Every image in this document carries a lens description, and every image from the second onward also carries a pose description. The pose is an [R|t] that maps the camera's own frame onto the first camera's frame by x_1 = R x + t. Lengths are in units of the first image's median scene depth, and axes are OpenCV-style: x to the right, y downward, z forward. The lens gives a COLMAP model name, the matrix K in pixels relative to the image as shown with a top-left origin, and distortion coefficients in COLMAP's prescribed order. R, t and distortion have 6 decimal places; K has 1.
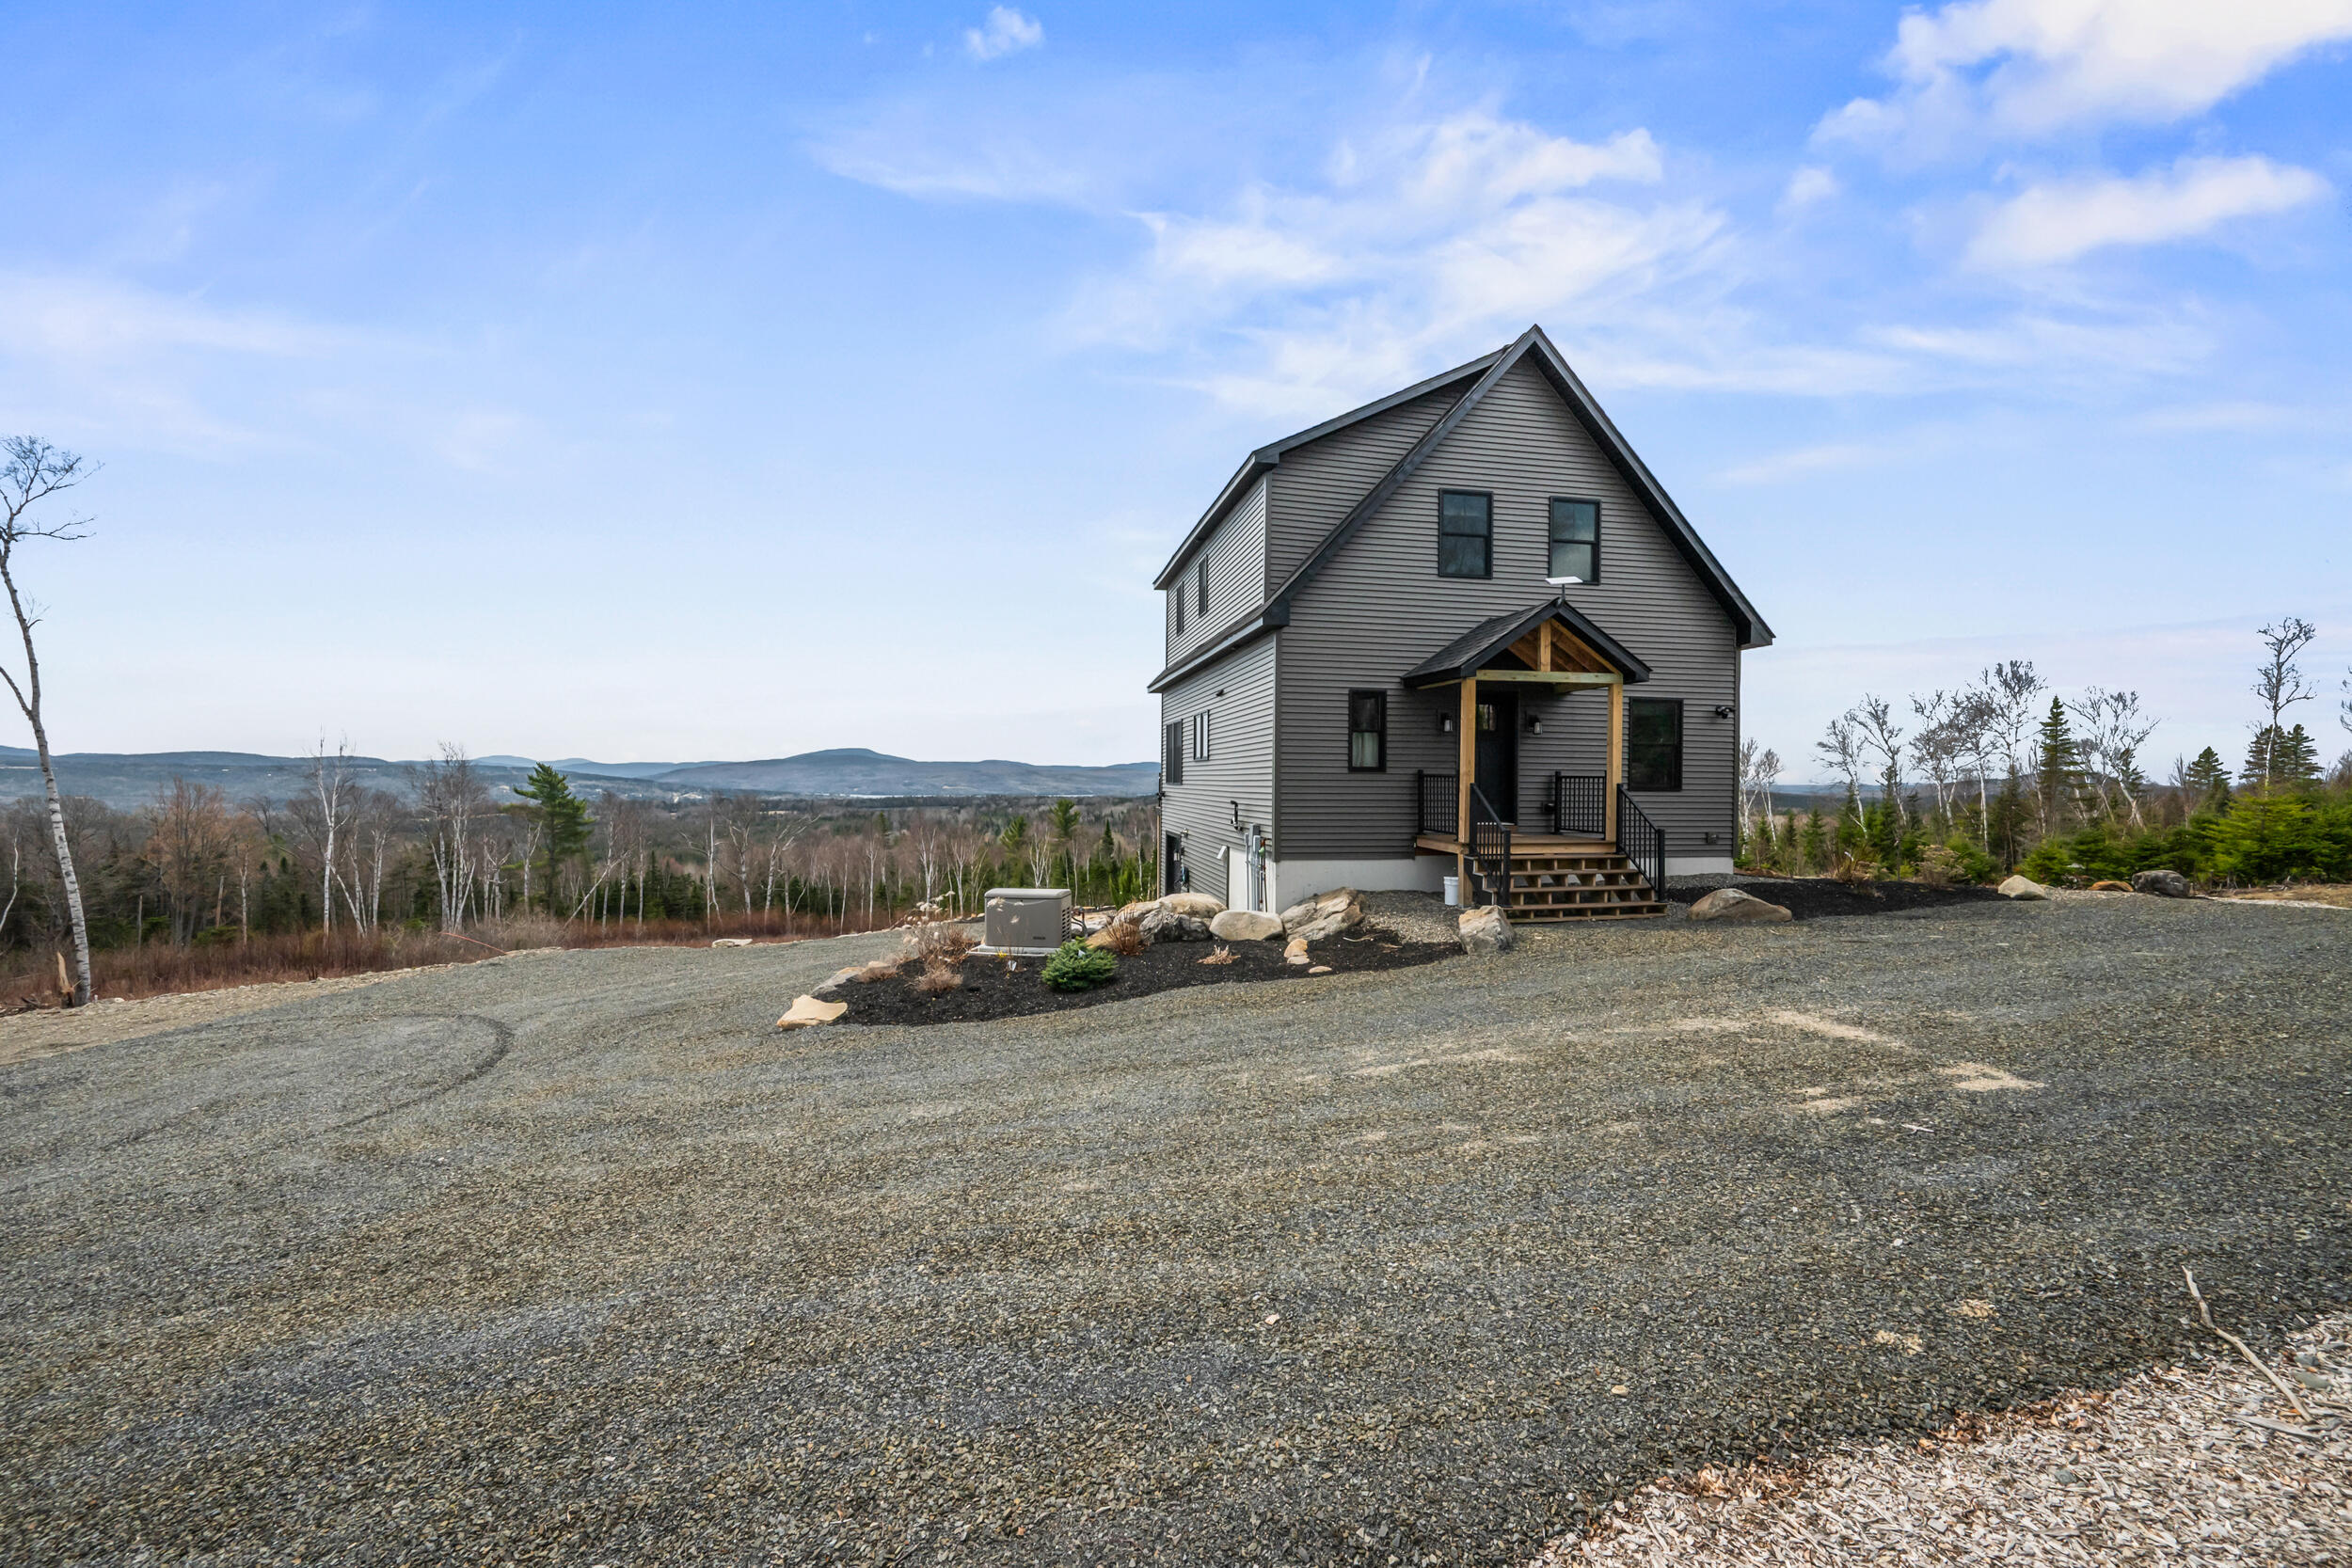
lens RADIAL K [[934.8, 0, 1192.2], [0, 934.8, 793.7], [0, 0, 1]] dist [0.000505, -0.000194]
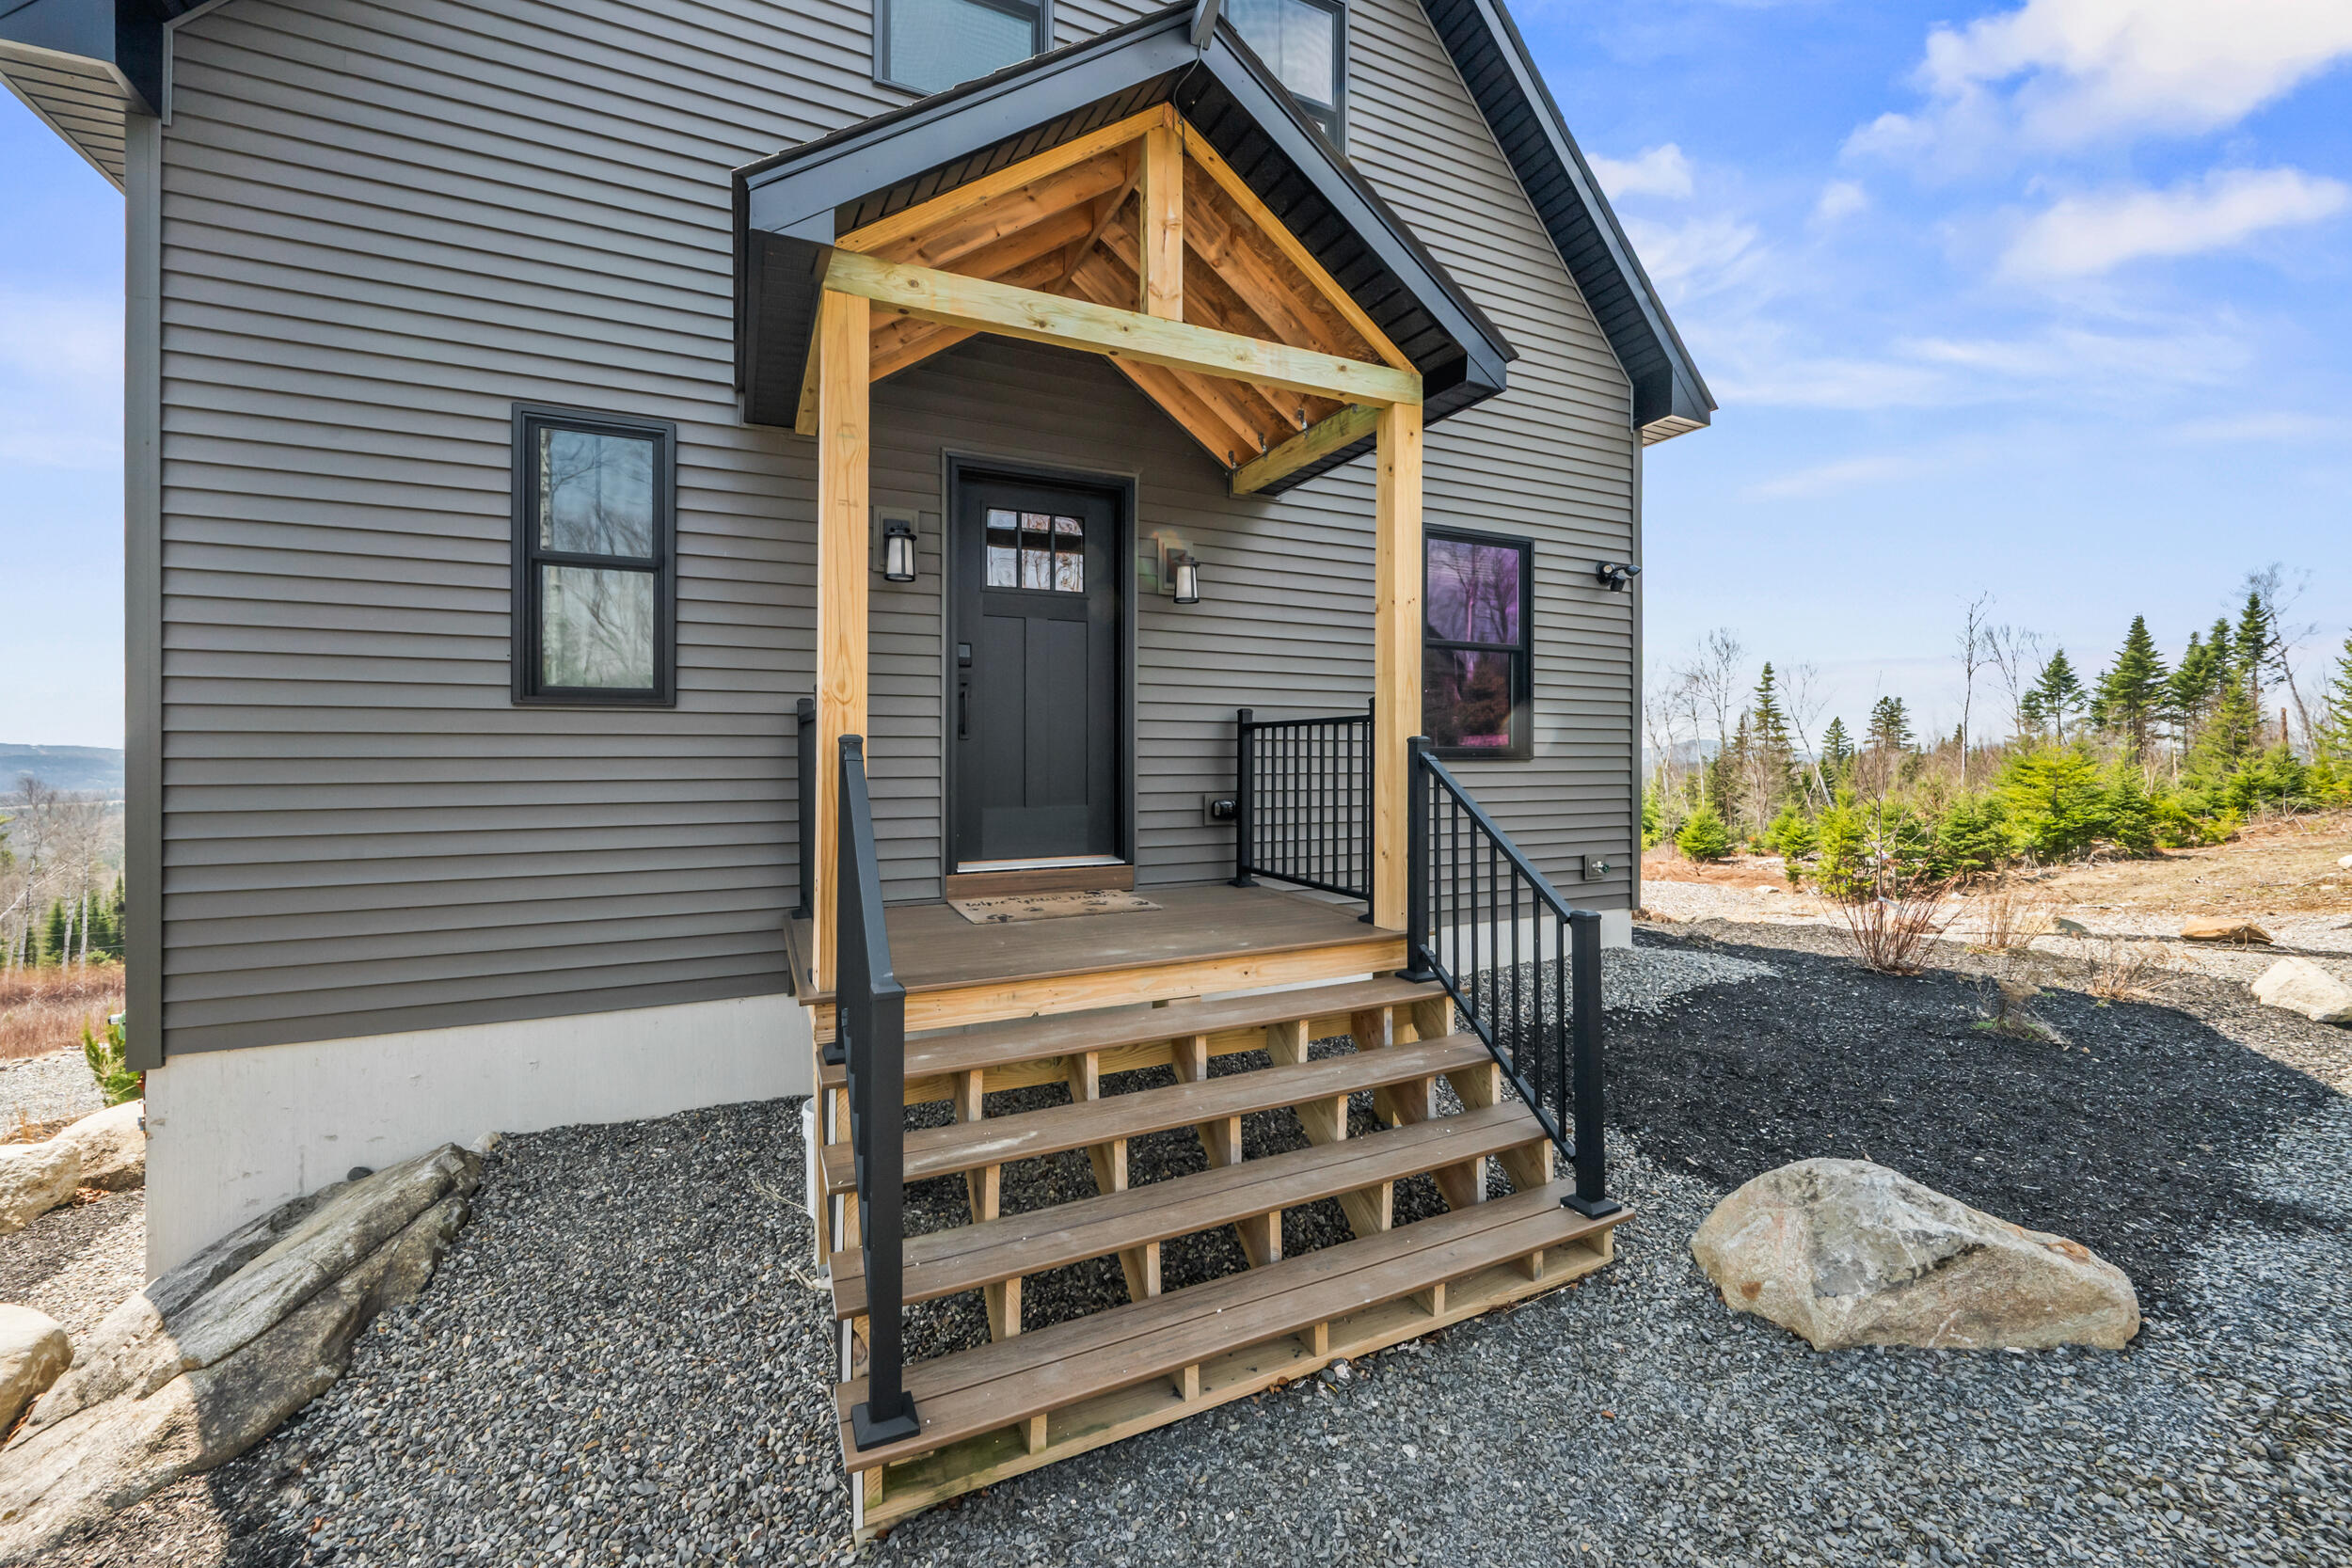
lens RADIAL K [[934.8, 0, 1179.5], [0, 934.8, 763.8], [0, 0, 1]] dist [0.000505, -0.000194]
pose [[0.971470, -0.011004, 0.236908, 0.163469], [0.011676, 0.999931, -0.001433, -0.001513], [-0.236876, 0.004159, 0.971531, 0.380462]]
